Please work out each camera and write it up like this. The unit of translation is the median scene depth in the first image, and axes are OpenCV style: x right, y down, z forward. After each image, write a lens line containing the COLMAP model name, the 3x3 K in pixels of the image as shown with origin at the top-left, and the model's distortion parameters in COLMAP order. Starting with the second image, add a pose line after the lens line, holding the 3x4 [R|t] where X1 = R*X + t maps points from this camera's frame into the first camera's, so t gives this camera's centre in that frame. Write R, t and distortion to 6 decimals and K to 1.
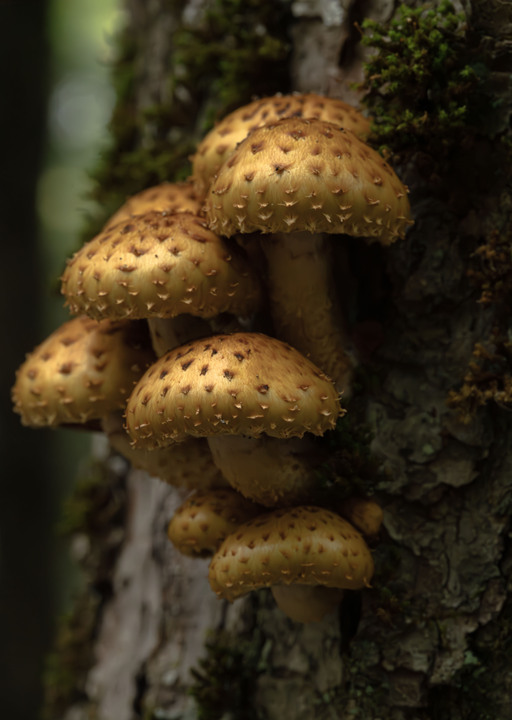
lens RADIAL K [[2927.3, 0, 256.5], [0, 2927.3, 361.2], [0, 0, 1]] dist [0.038117, 0.000000]
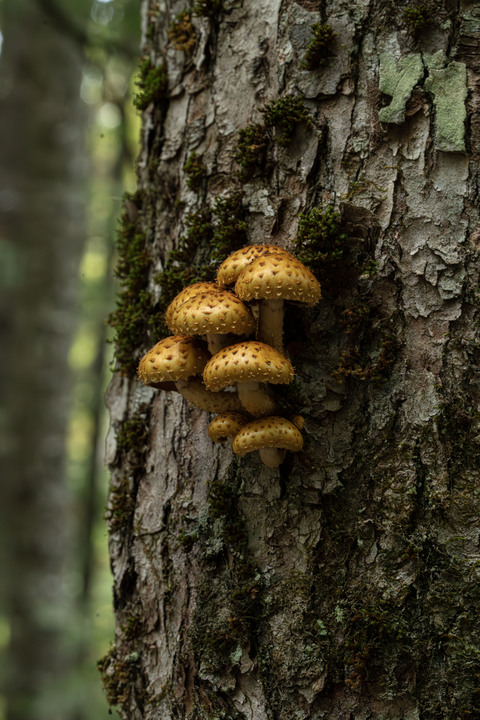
lens RADIAL K [[2054.3, 0, 239.6], [0, 2054.3, 359.0], [0, 0, 1]] dist [-0.002515, 0.000000]
pose [[0.985102, 0.024748, 0.170179, -0.291357], [-0.014829, 0.998129, -0.059312, 0.100894], [-0.171328, 0.055905, 0.983627, -0.624442]]
